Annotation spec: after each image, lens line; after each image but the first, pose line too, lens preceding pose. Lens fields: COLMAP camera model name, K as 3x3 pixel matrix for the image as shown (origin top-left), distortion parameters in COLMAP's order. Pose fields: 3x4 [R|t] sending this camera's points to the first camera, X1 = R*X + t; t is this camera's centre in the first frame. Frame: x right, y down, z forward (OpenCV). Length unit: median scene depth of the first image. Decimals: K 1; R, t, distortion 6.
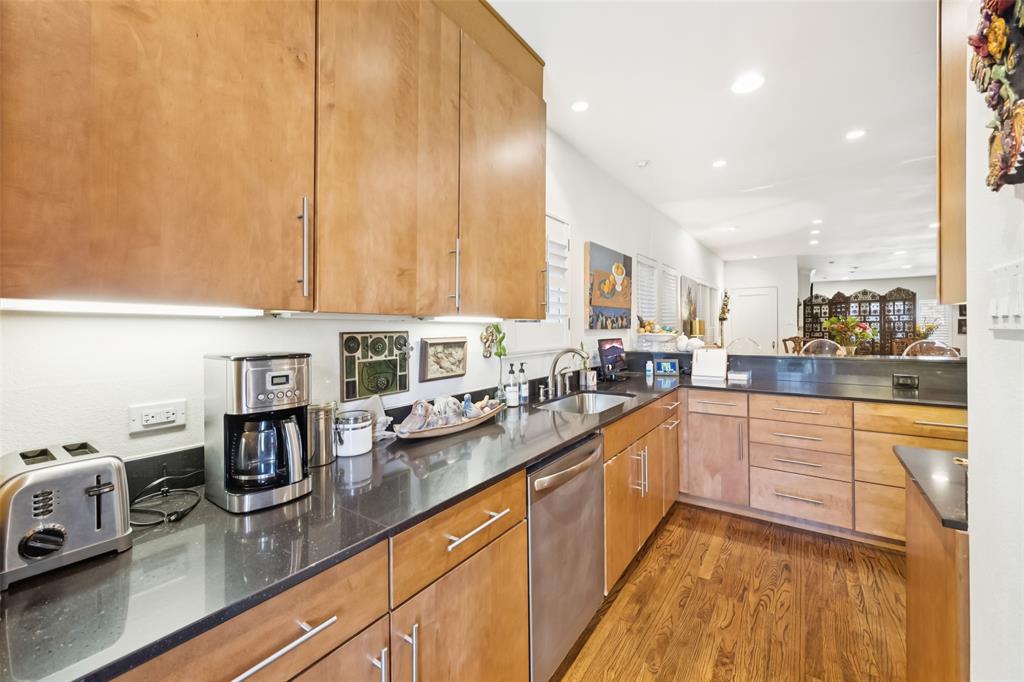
lens RADIAL K [[401.0, 0, 516.3], [0, 401.0, 332.2], [0, 0, 1]] dist [-0.001323, 0.000481]
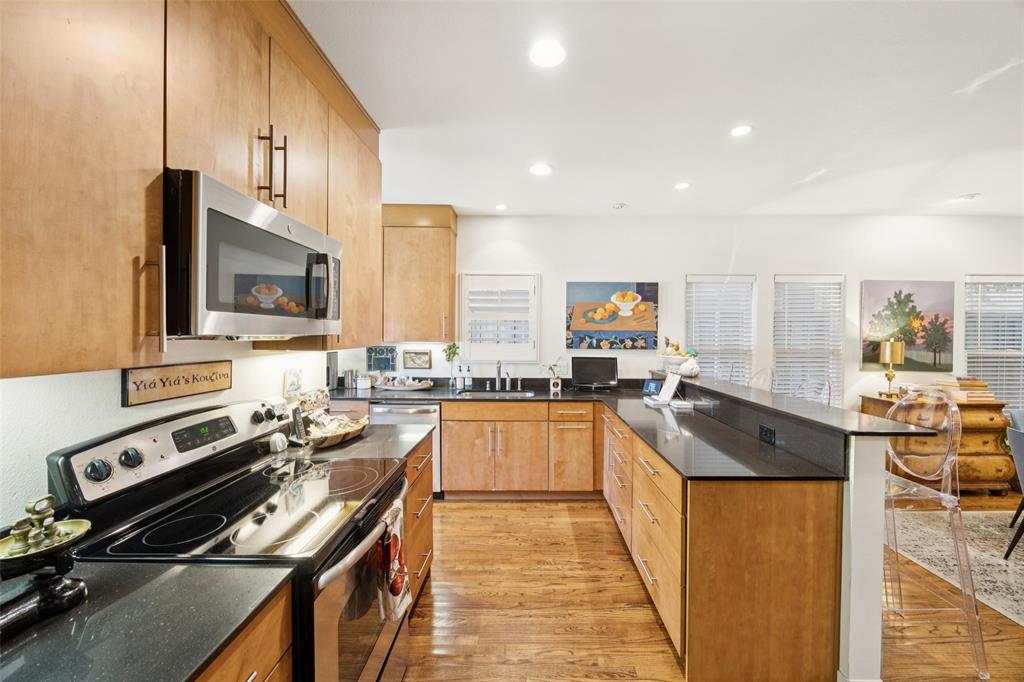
lens RADIAL K [[401.0, 0, 520.6], [0, 401.0, 335.6], [0, 0, 1]] dist [-0.001323, 0.000481]
pose [[0.578649, 0.014049, -0.815456, 1.544638], [-0.023404, 0.999726, 0.000616, -0.062634], [0.815241, 0.018728, 0.578819, 0.155177]]
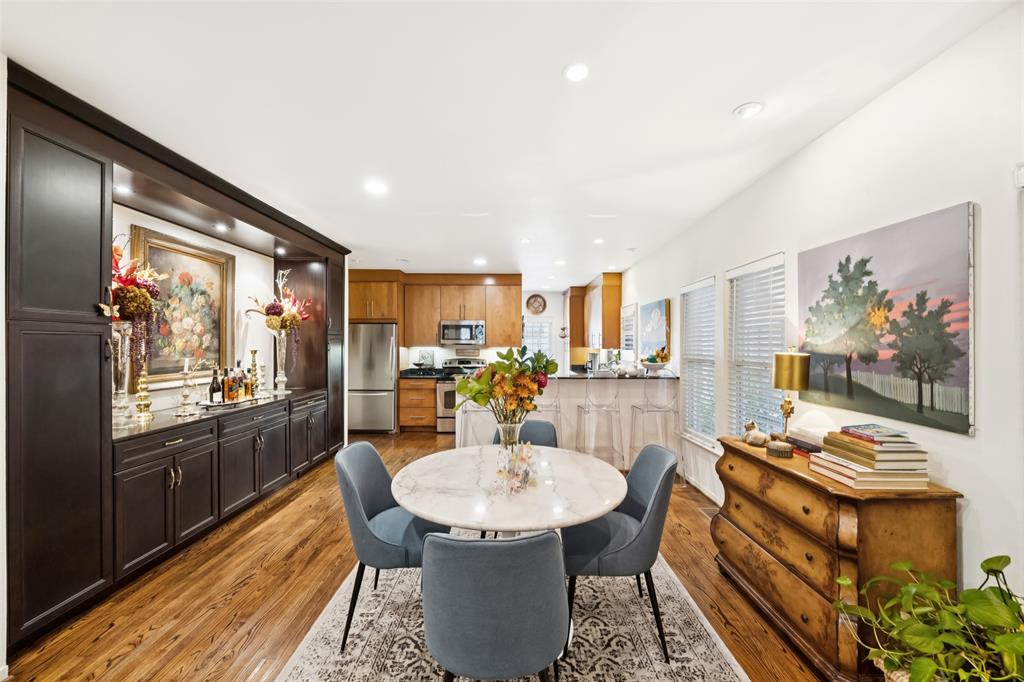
lens RADIAL K [[401.0, 0, 519.3], [0, 401.0, 340.6], [0, 0, 1]] dist [-0.001323, 0.000481]
pose [[-0.812302, 0.003646, -0.583226, 2.234849], [-0.001949, 0.999958, 0.008965, -0.112241], [0.583234, 0.008419, -0.812261, 2.861775]]
